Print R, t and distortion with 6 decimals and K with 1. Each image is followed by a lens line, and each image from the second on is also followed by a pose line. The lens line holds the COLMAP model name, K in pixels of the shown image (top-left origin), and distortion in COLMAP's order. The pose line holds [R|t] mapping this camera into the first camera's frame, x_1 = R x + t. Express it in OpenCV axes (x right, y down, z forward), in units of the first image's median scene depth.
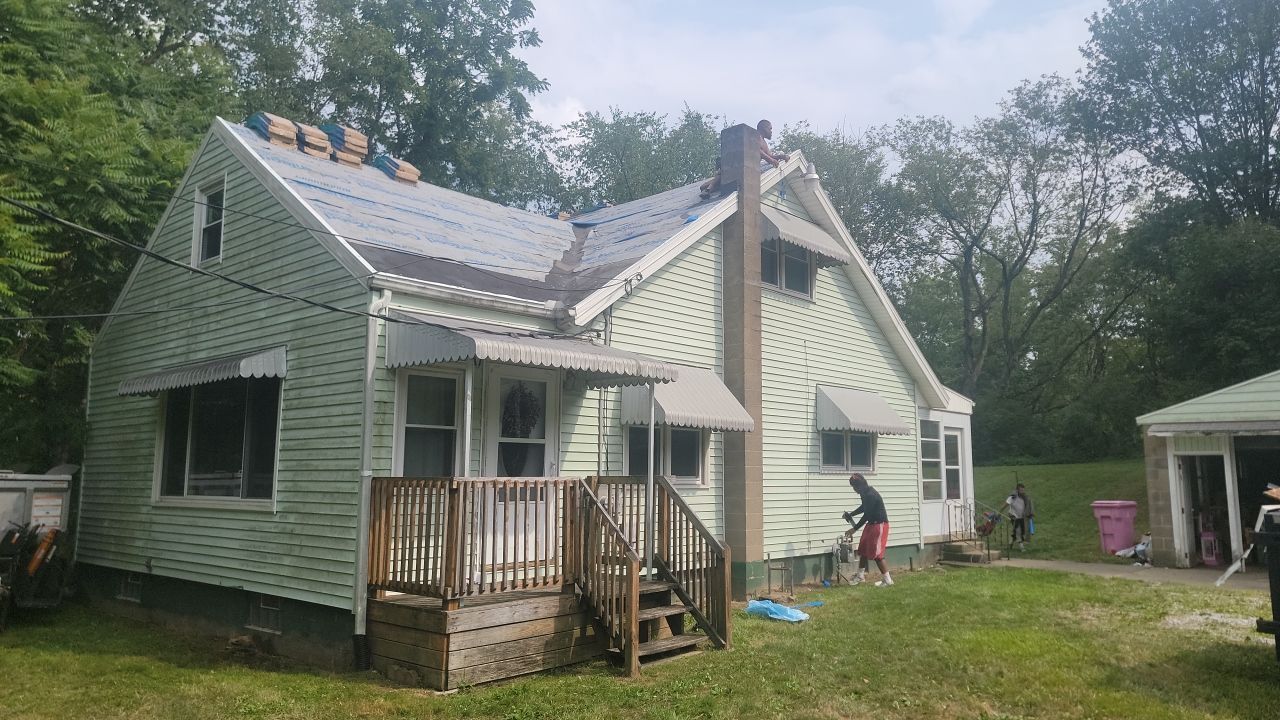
lens RADIAL K [[891.2, 0, 640.0], [0, 891.2, 360.0], [0, 0, 1]] dist [0.078596, -0.078827]
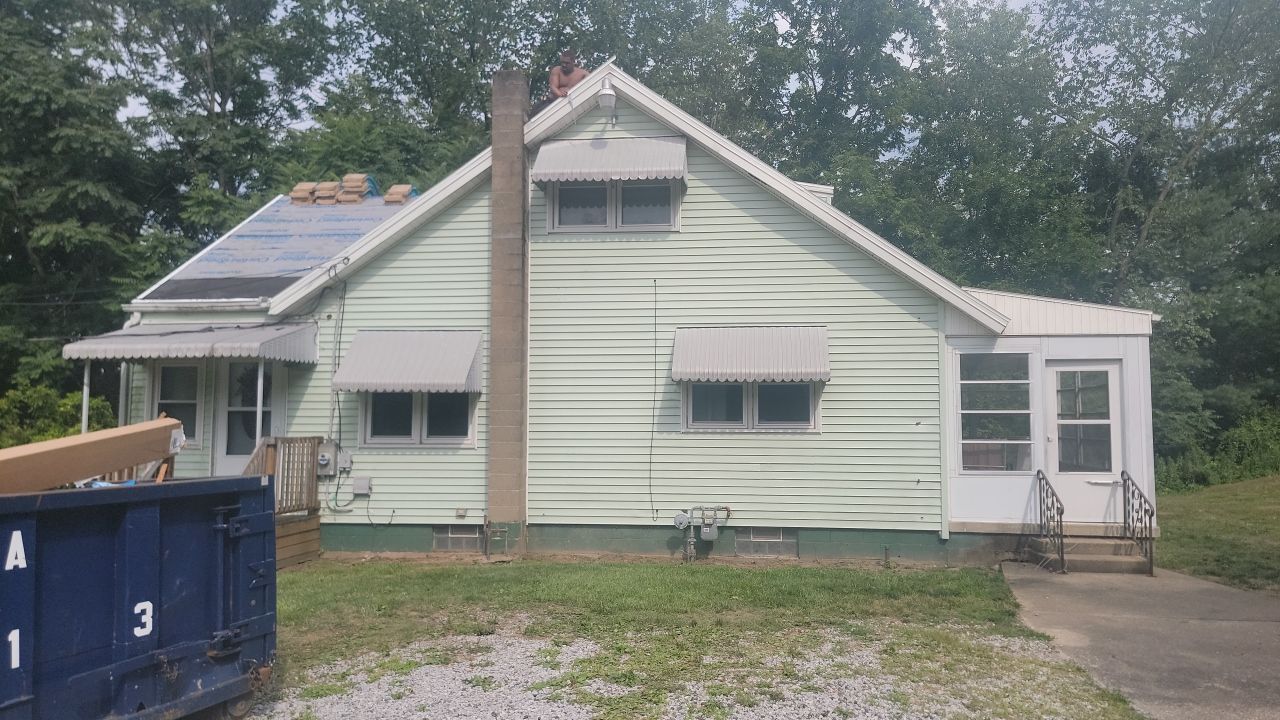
lens RADIAL K [[891.2, 0, 640.0], [0, 891.2, 360.0], [0, 0, 1]] dist [0.078596, -0.078827]
pose [[0.581797, -0.067086, -0.810563, 1.032590], [0.104083, 0.994540, -0.007606, 0.072334], [0.806647, -0.079941, 0.585602, 0.571284]]
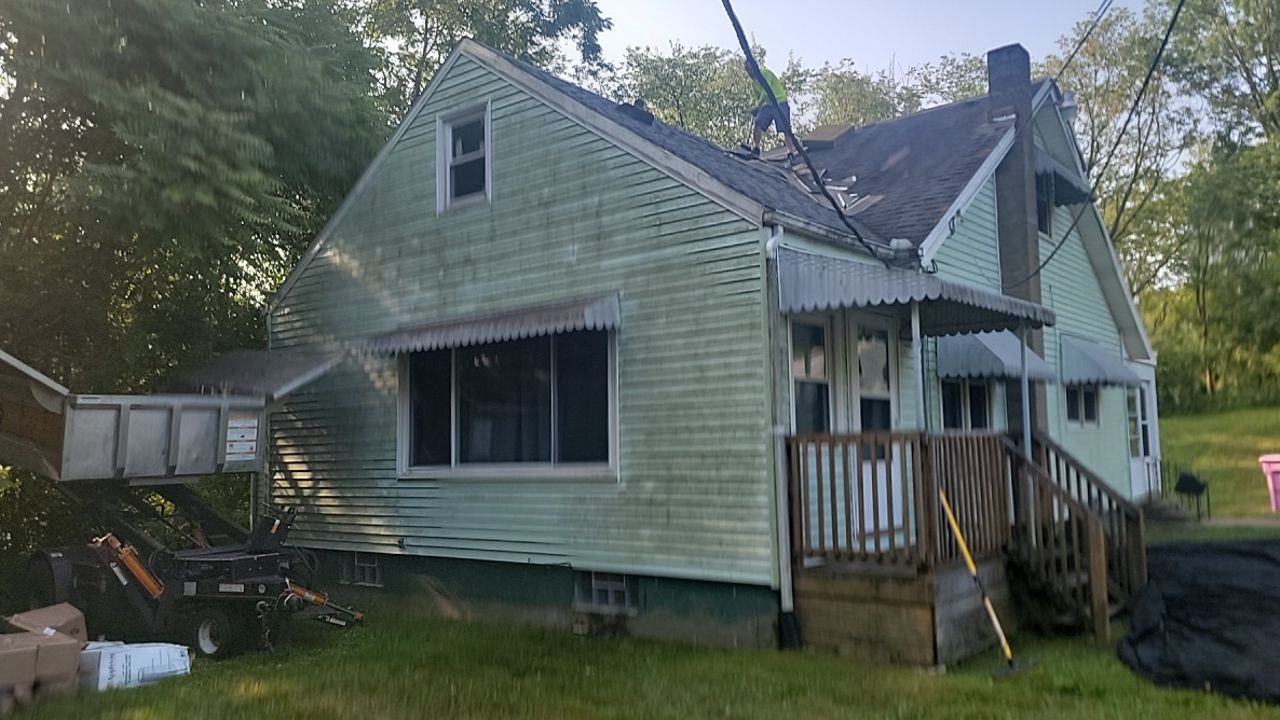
lens RADIAL K [[947.9, 0, 640.0], [0, 947.9, 360.0], [0, 0, 1]] dist [0.172209, -0.304185]
pose [[0.997528, -0.018929, 0.067669, -0.367310], [0.016525, 0.999218, 0.035915, 0.014322], [-0.068296, -0.034708, 0.997061, 0.047882]]
